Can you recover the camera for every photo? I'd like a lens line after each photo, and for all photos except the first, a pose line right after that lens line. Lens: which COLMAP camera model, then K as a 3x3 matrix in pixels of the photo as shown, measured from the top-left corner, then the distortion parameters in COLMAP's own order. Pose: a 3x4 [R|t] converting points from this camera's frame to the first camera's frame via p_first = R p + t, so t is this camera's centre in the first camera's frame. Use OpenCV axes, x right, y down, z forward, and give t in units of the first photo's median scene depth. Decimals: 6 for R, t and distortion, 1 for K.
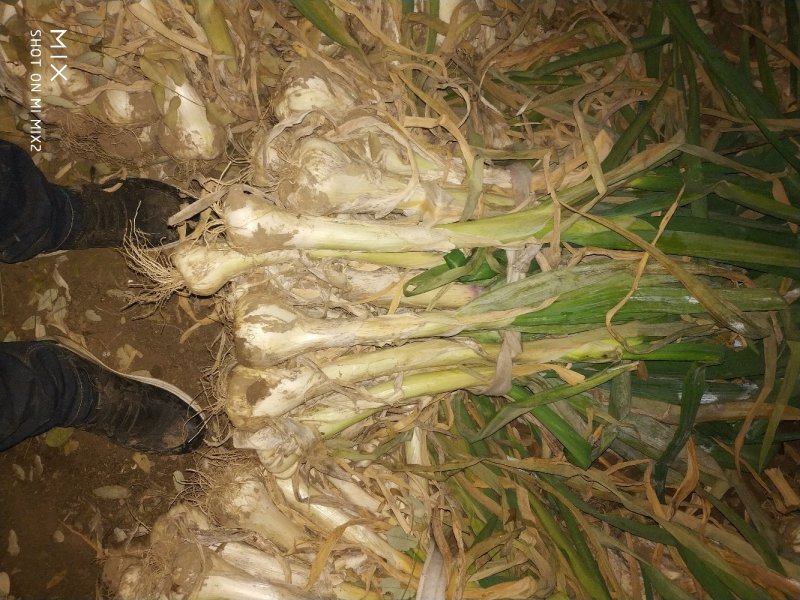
lens RADIAL K [[613.7, 0, 400.0], [0, 613.7, 300.0], [0, 0, 1]] dist [0.051093, -0.127983]
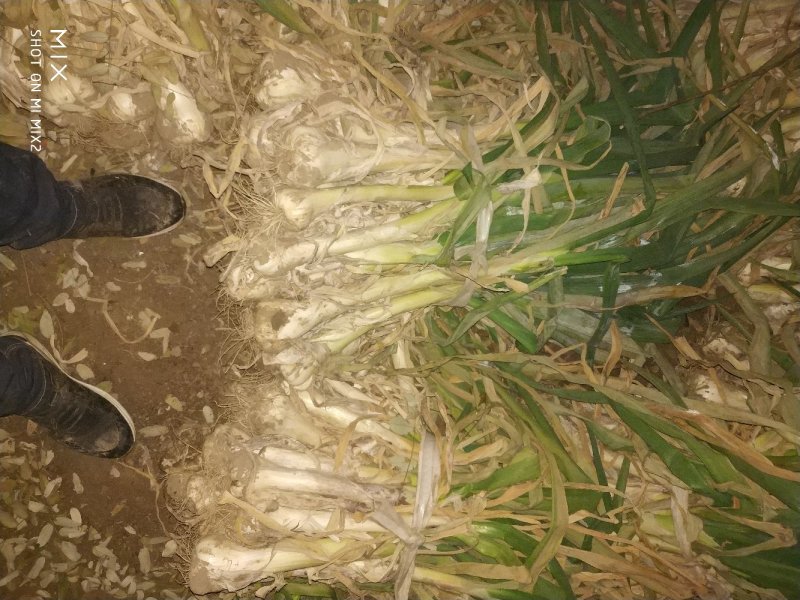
lens RADIAL K [[613.7, 0, 400.0], [0, 613.7, 300.0], [0, 0, 1]] dist [0.051093, -0.127983]
pose [[0.988060, -0.130717, 0.081557, -0.066375], [0.123305, 0.988268, 0.090127, 0.013454], [-0.092381, -0.078994, 0.992585, -0.236760]]
